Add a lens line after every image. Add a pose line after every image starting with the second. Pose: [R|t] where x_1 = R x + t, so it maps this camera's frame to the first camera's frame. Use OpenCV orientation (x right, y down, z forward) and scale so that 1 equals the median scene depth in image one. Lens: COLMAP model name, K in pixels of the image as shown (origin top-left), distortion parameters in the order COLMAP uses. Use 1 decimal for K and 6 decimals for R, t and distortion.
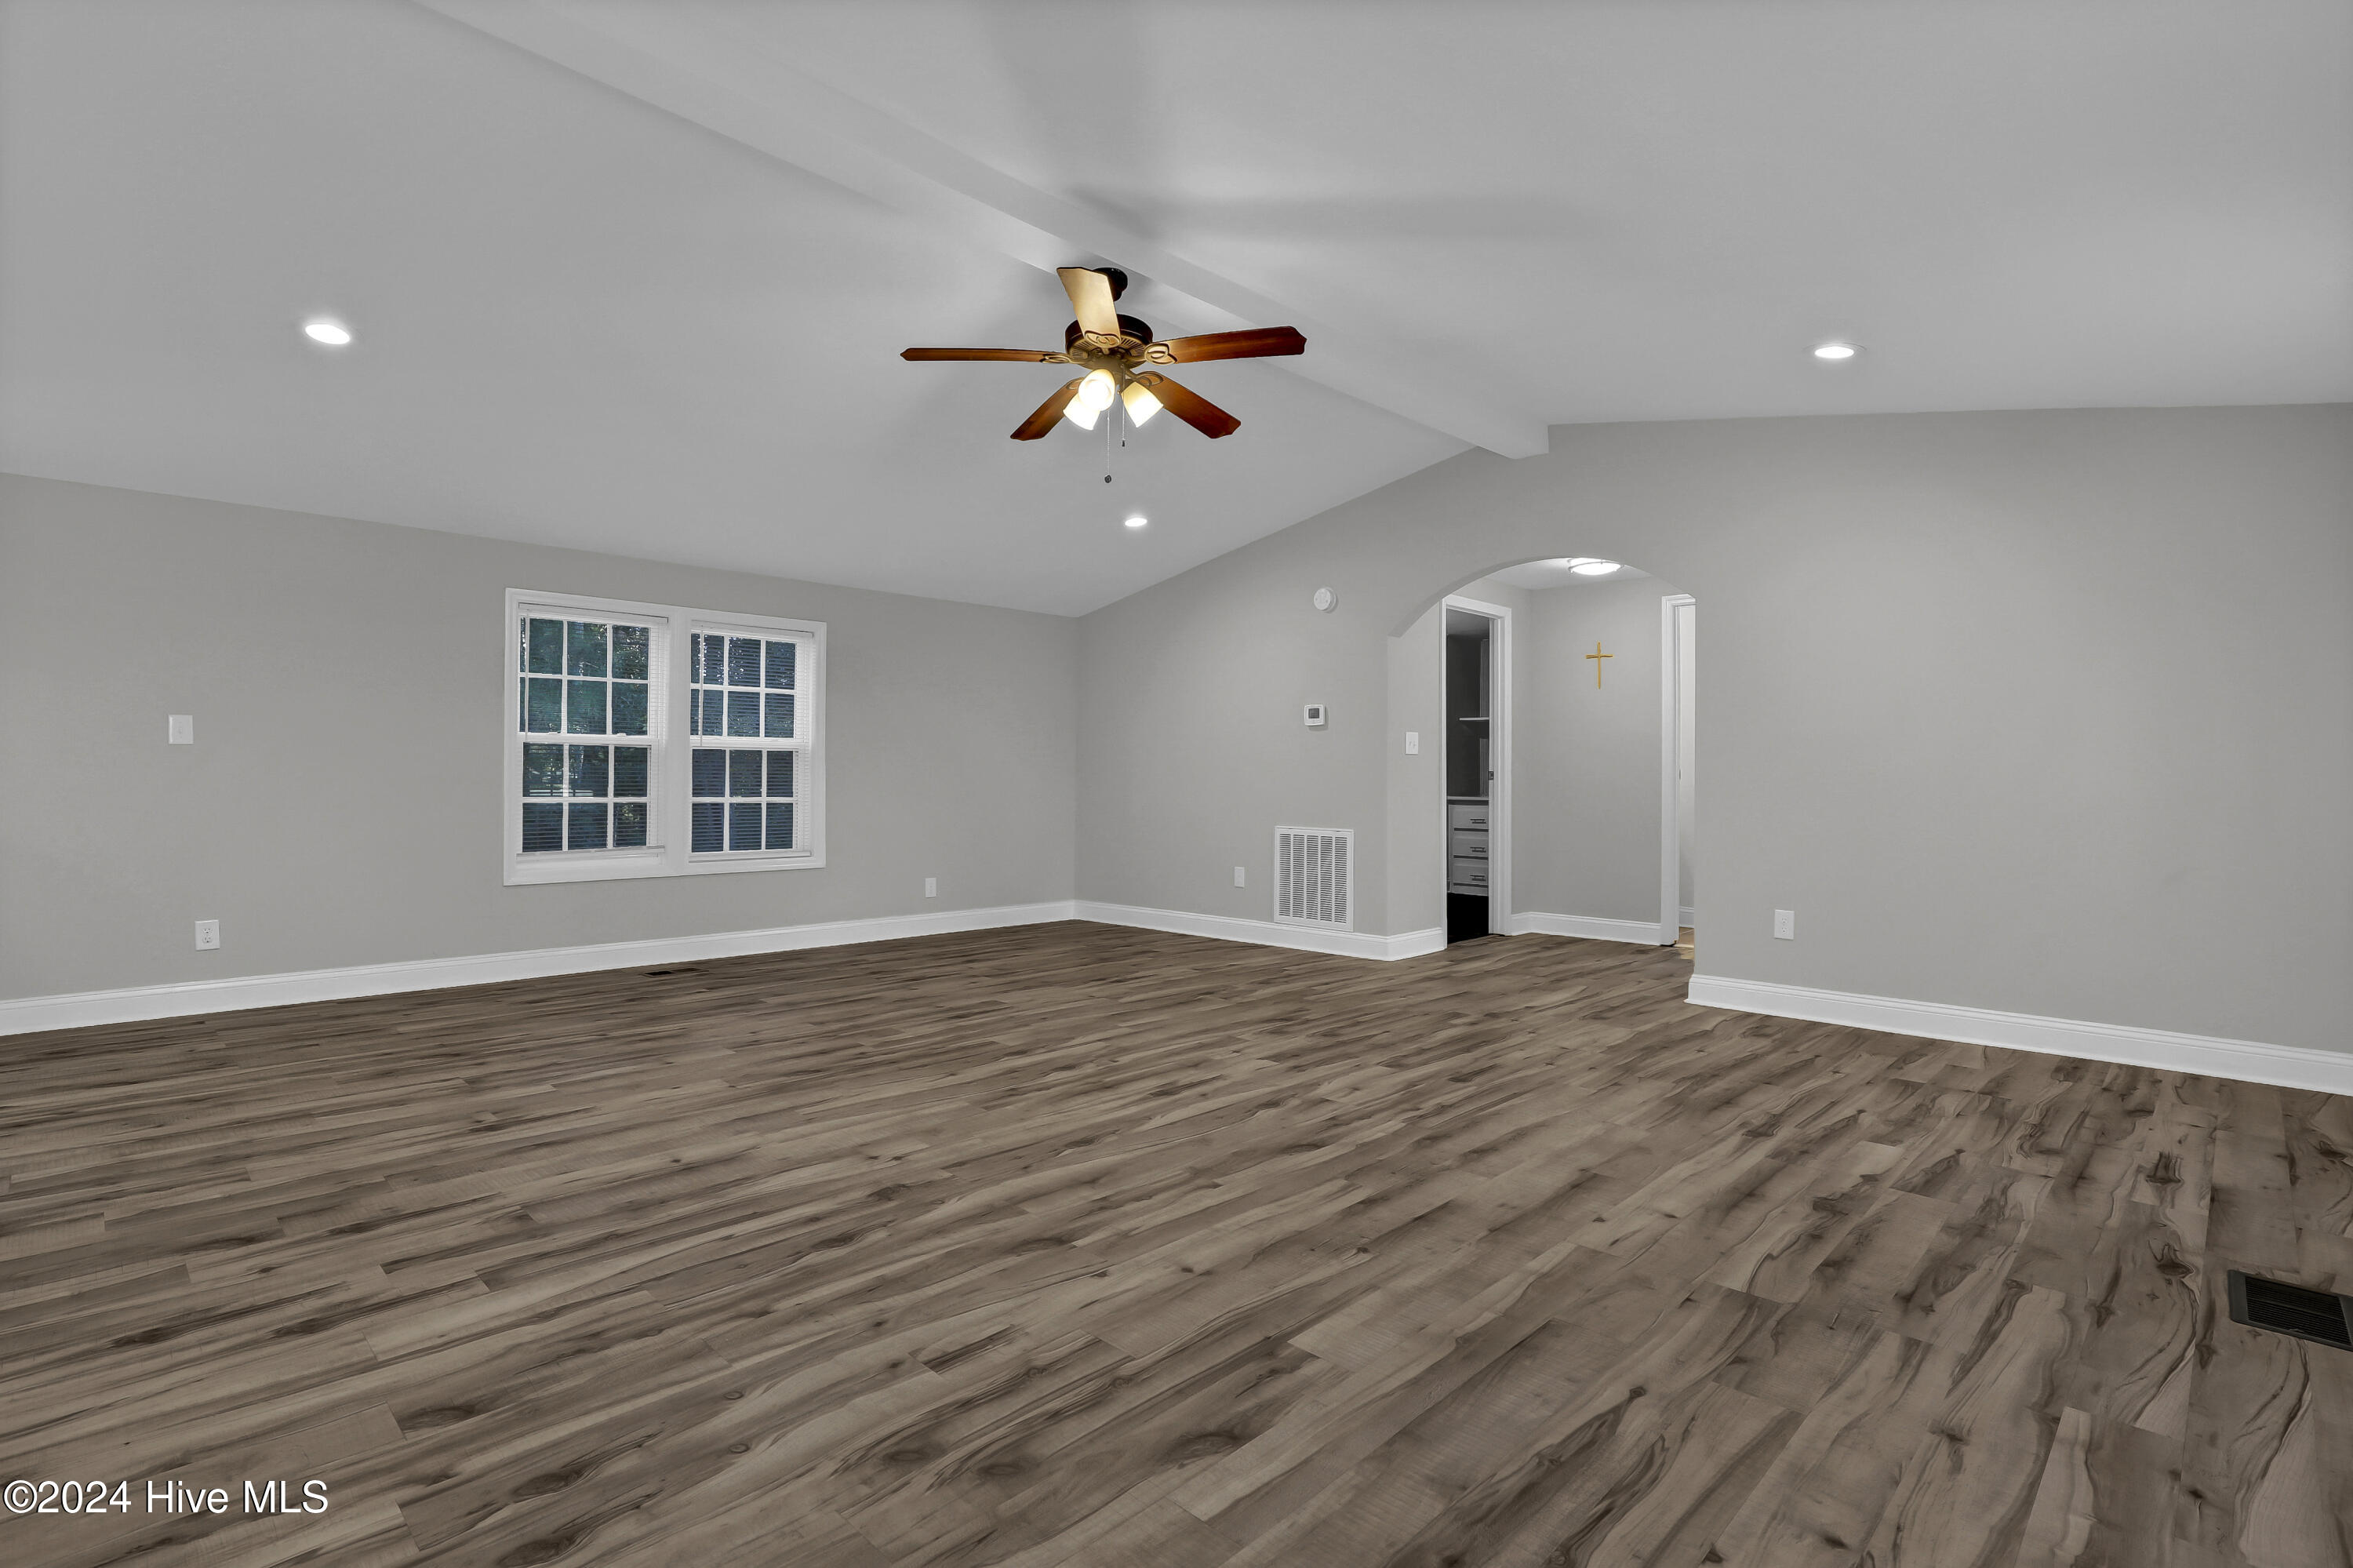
lens RADIAL K [[1100.1, 0, 1167.8], [0, 1100.1, 778.5], [0, 0, 1]] dist [-0.020537, 0.001141]
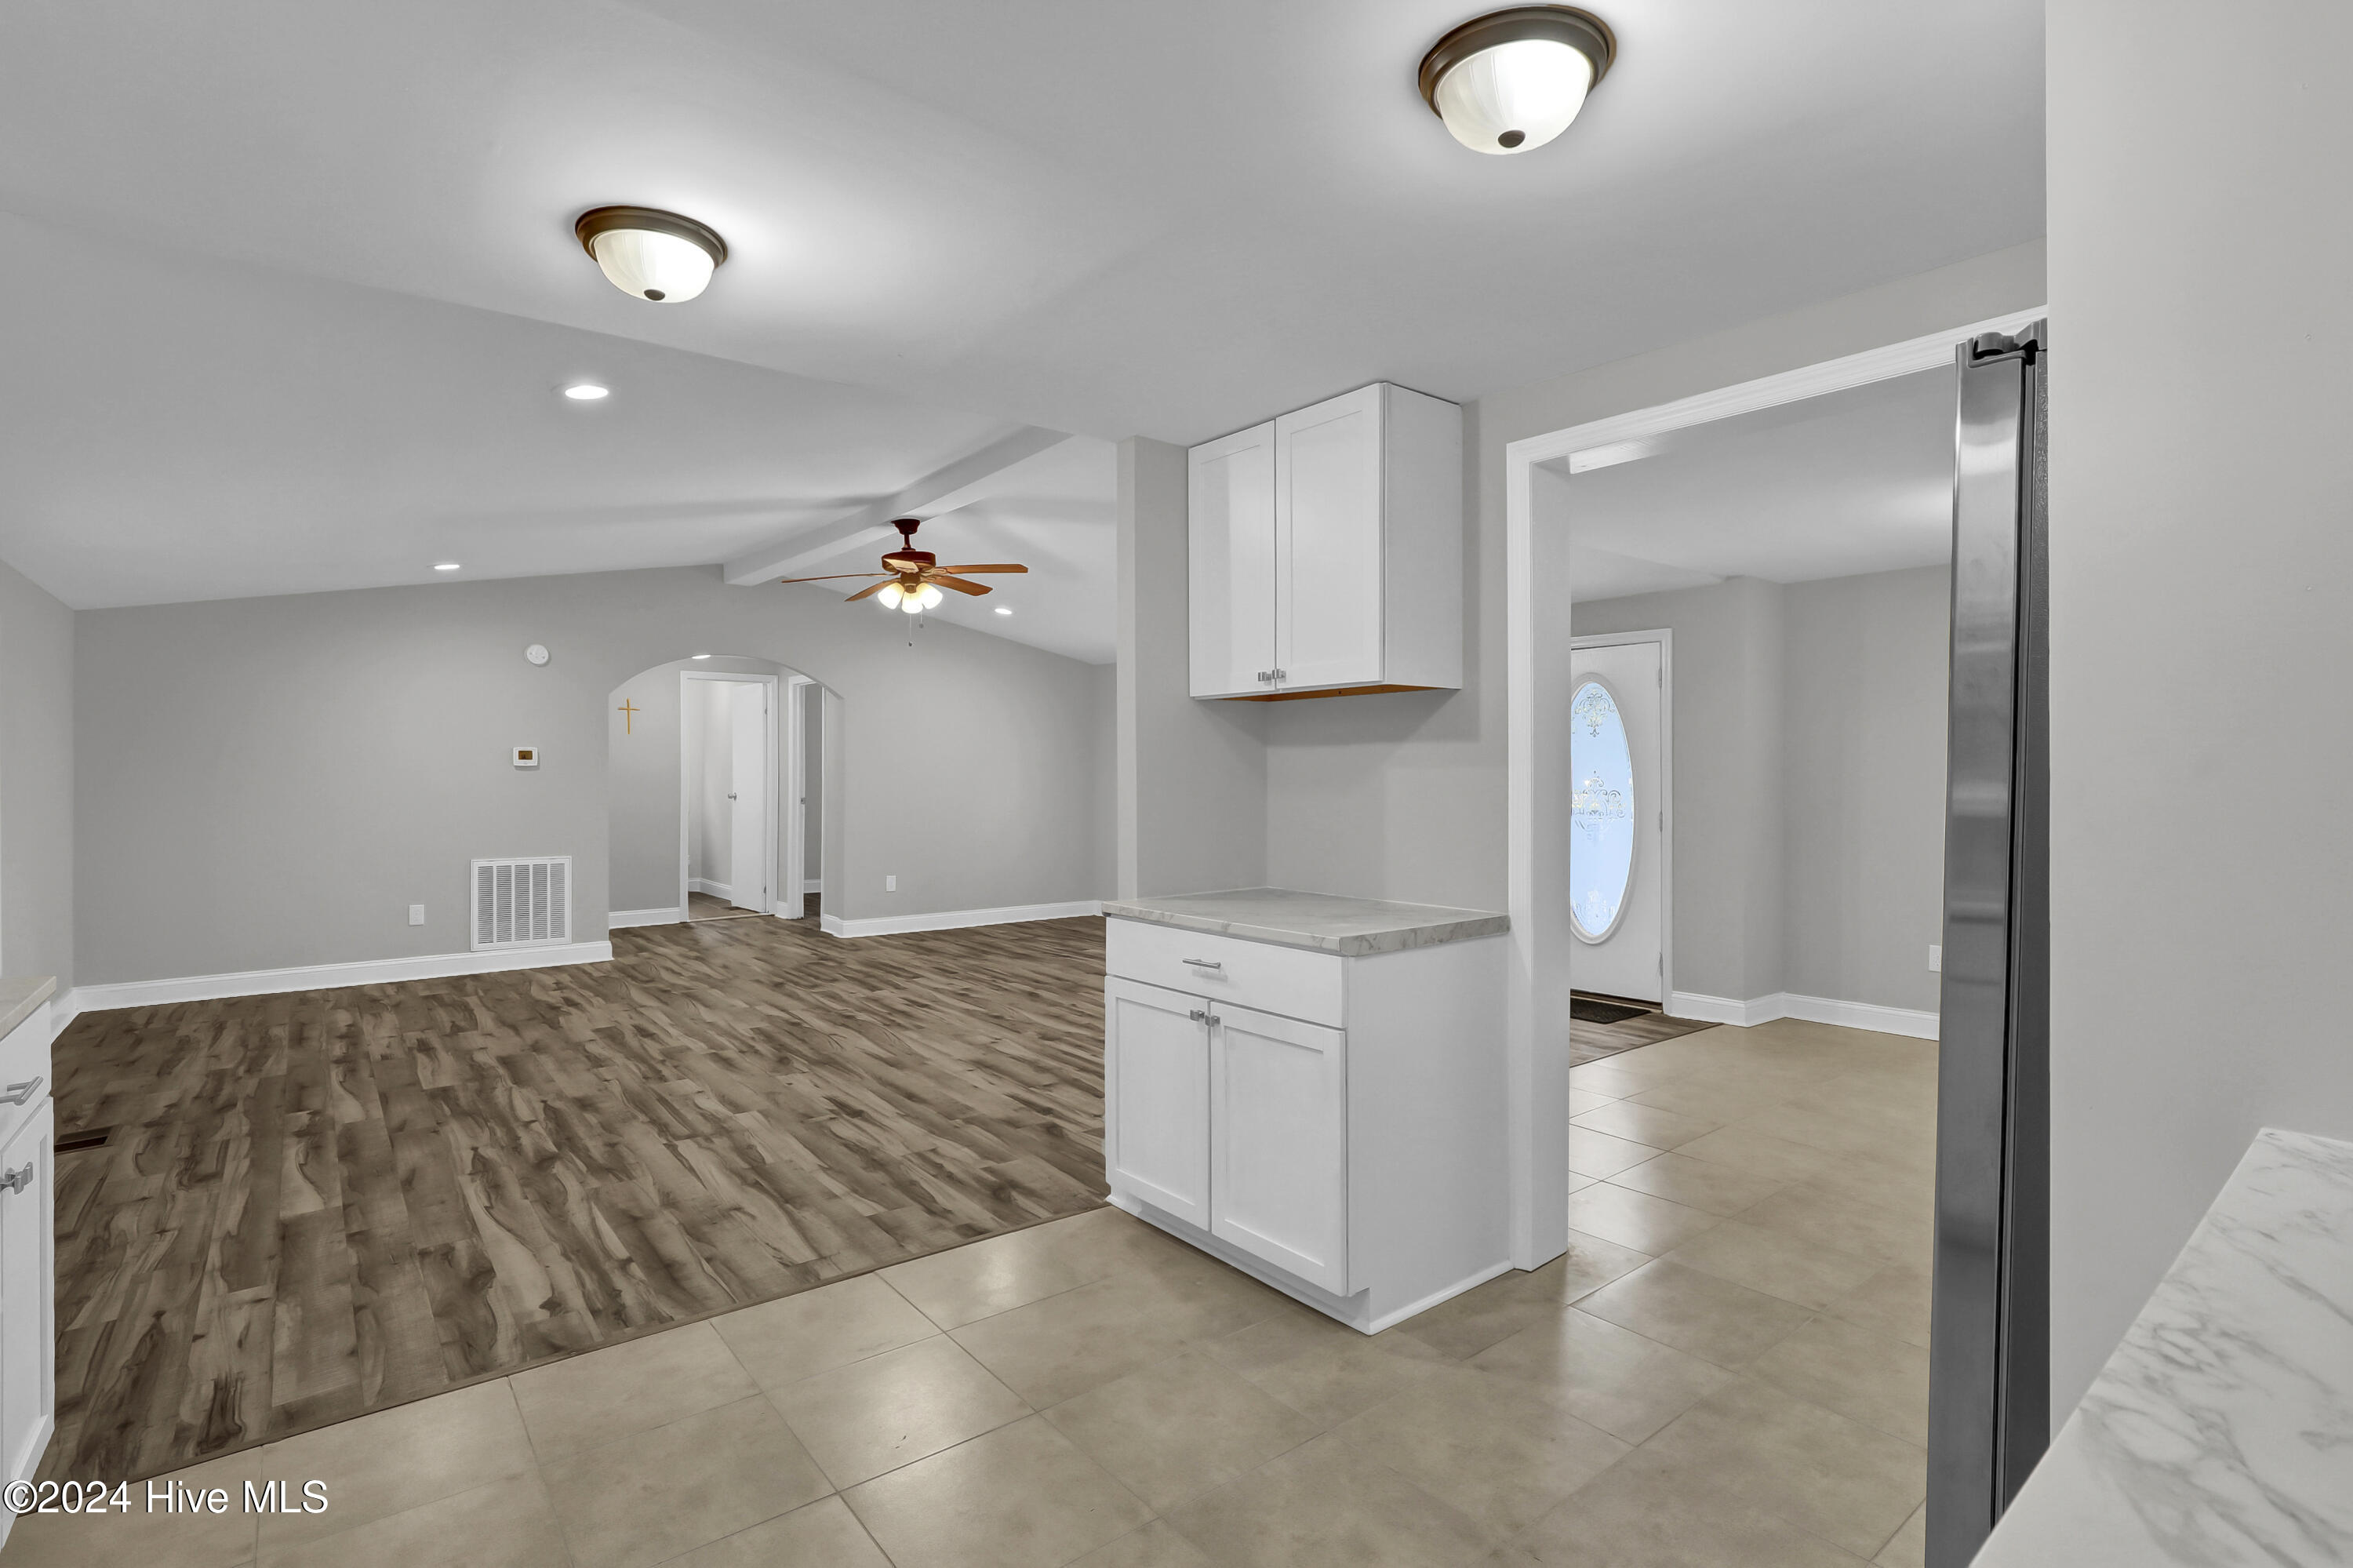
lens RADIAL K [[1106.5, 0, 1176.5], [0, 1106.5, 784.0], [0, 0, 1]] dist [0.001857, -0.000022]
pose [[0.114387, -0.007470, 0.993408, -1.542699], [-0.006974, 0.999941, 0.008322, -0.075359], [-0.993412, -0.007880, 0.114328, 0.372356]]
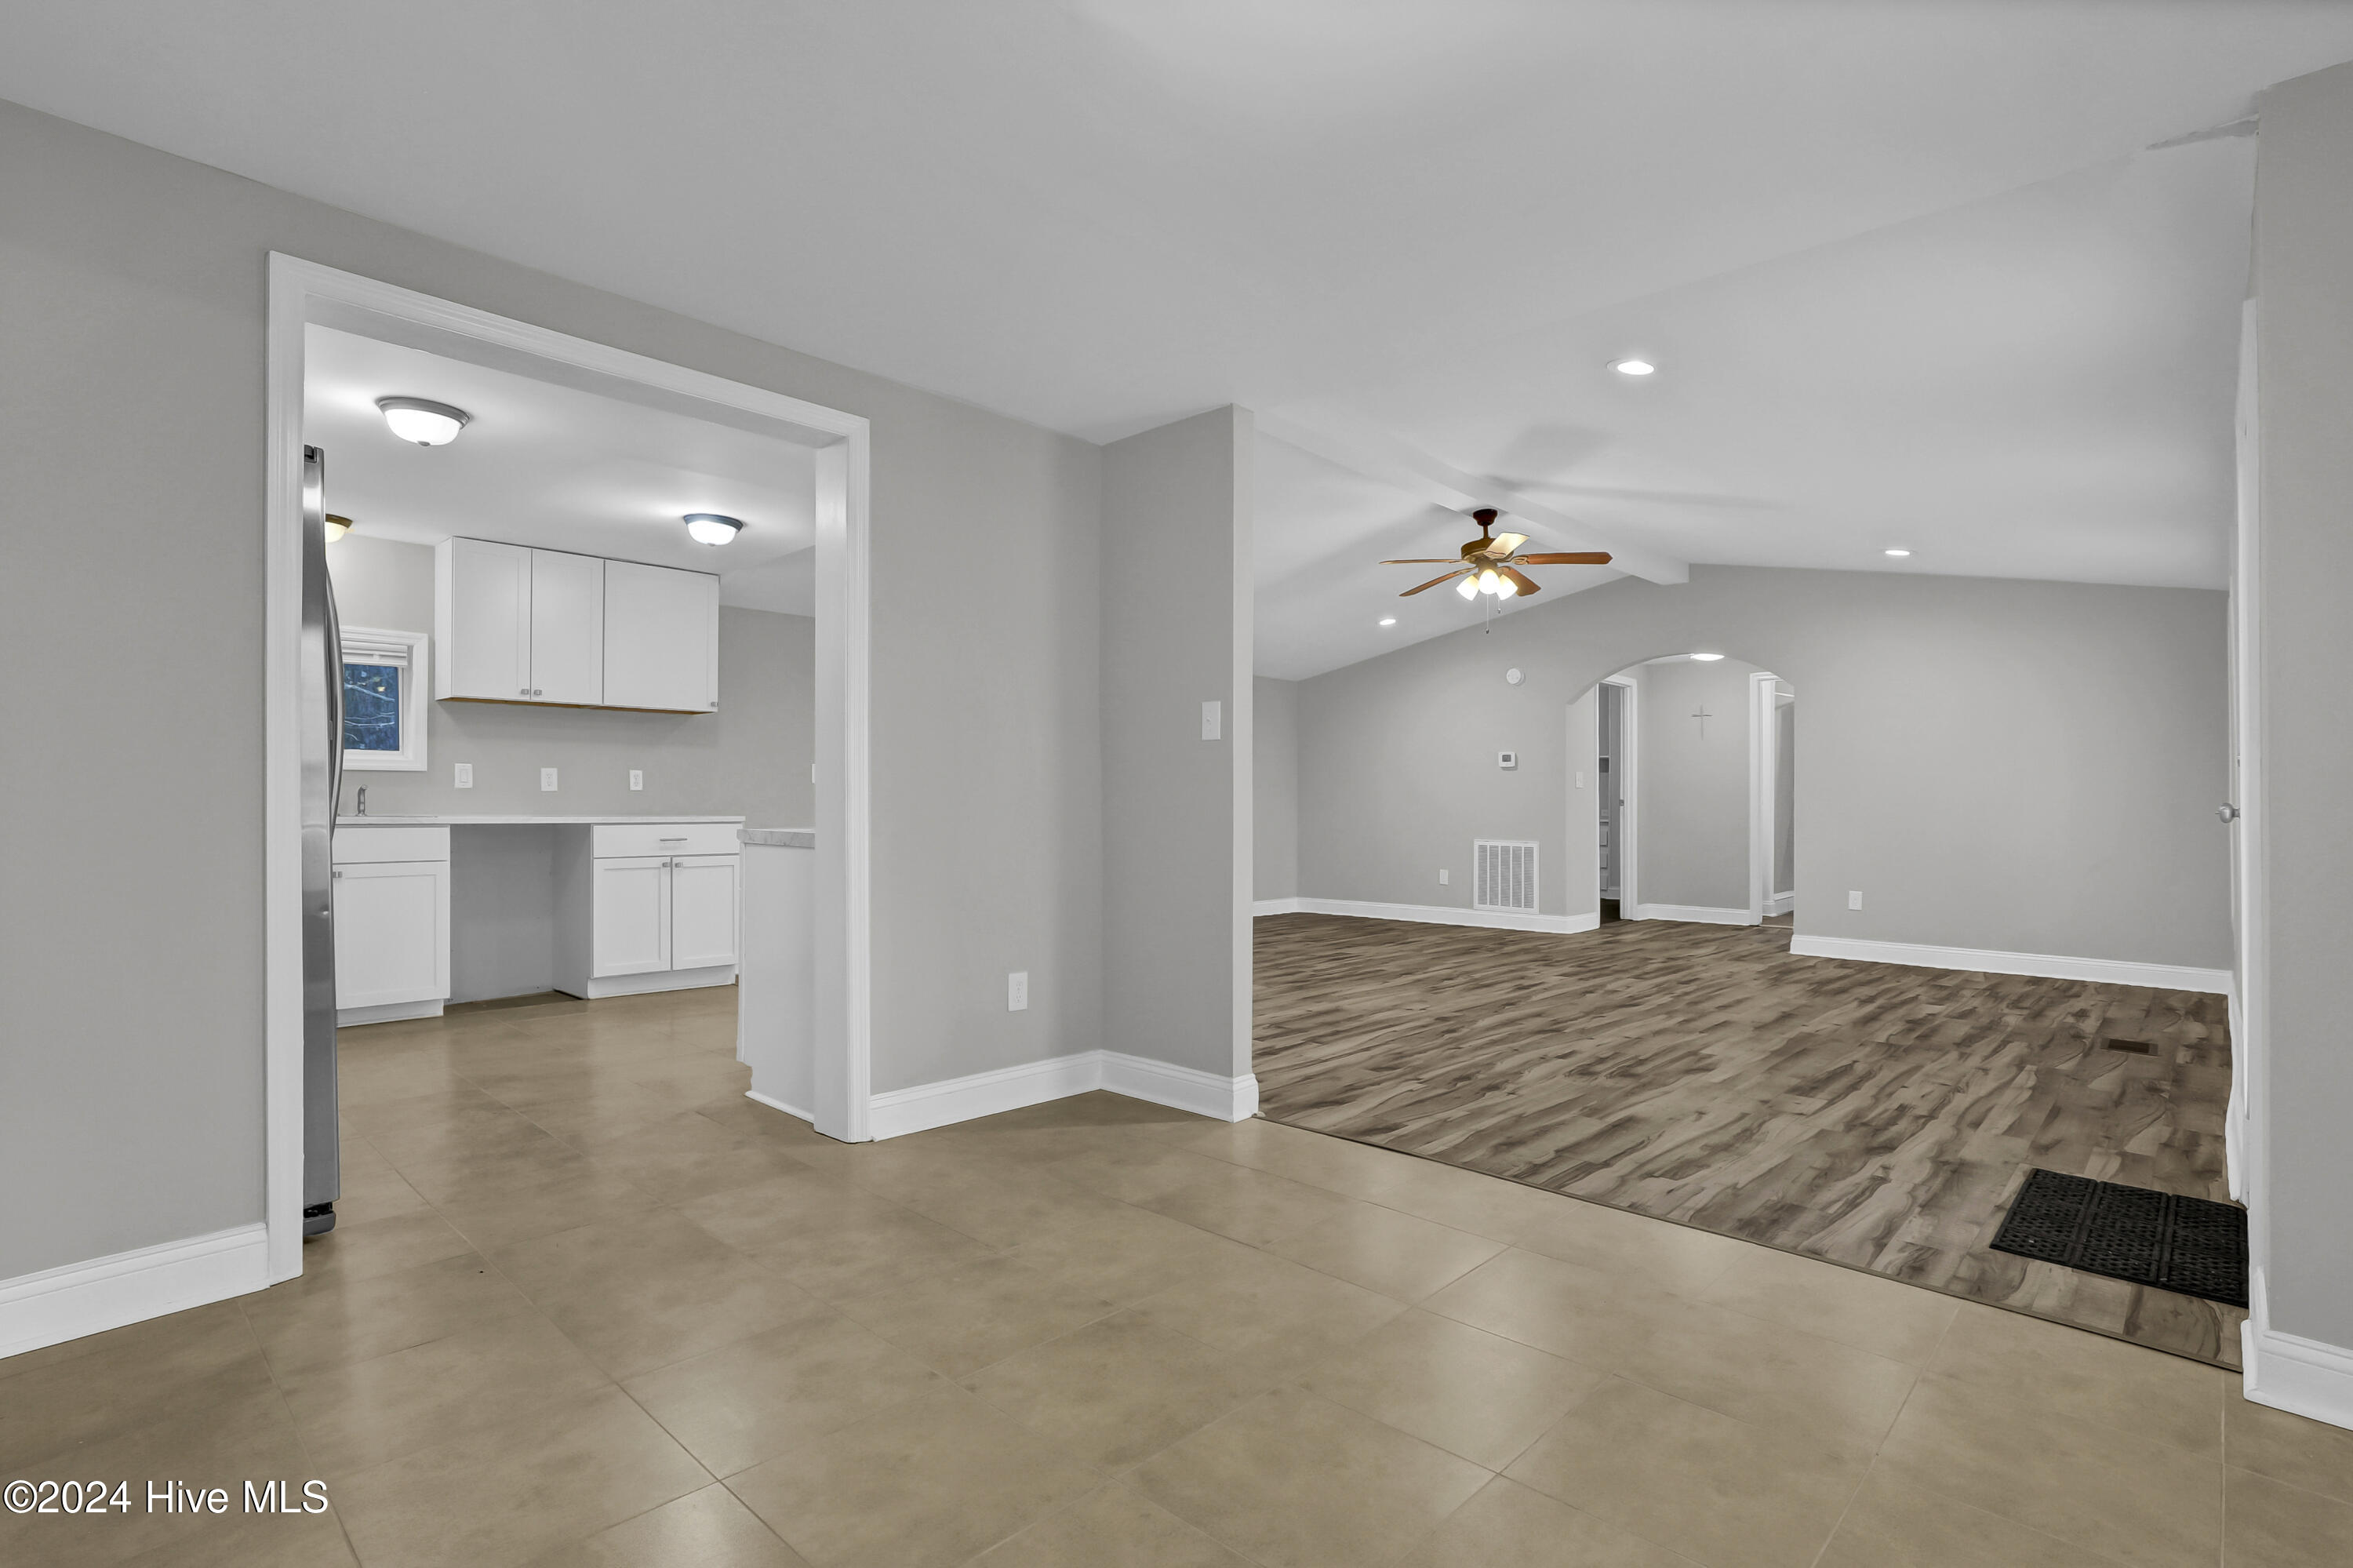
lens RADIAL K [[1099.3, 0, 1188.0], [0, 1099.3, 801.5], [0, 0, 1]] dist [-0.023698, -0.000279]
pose [[0.999749, 0.000716, 0.022377, -0.512063], [-0.000691, 0.999999, -0.001117, -0.004586], [-0.022378, 0.001101, 0.999749, -0.641024]]
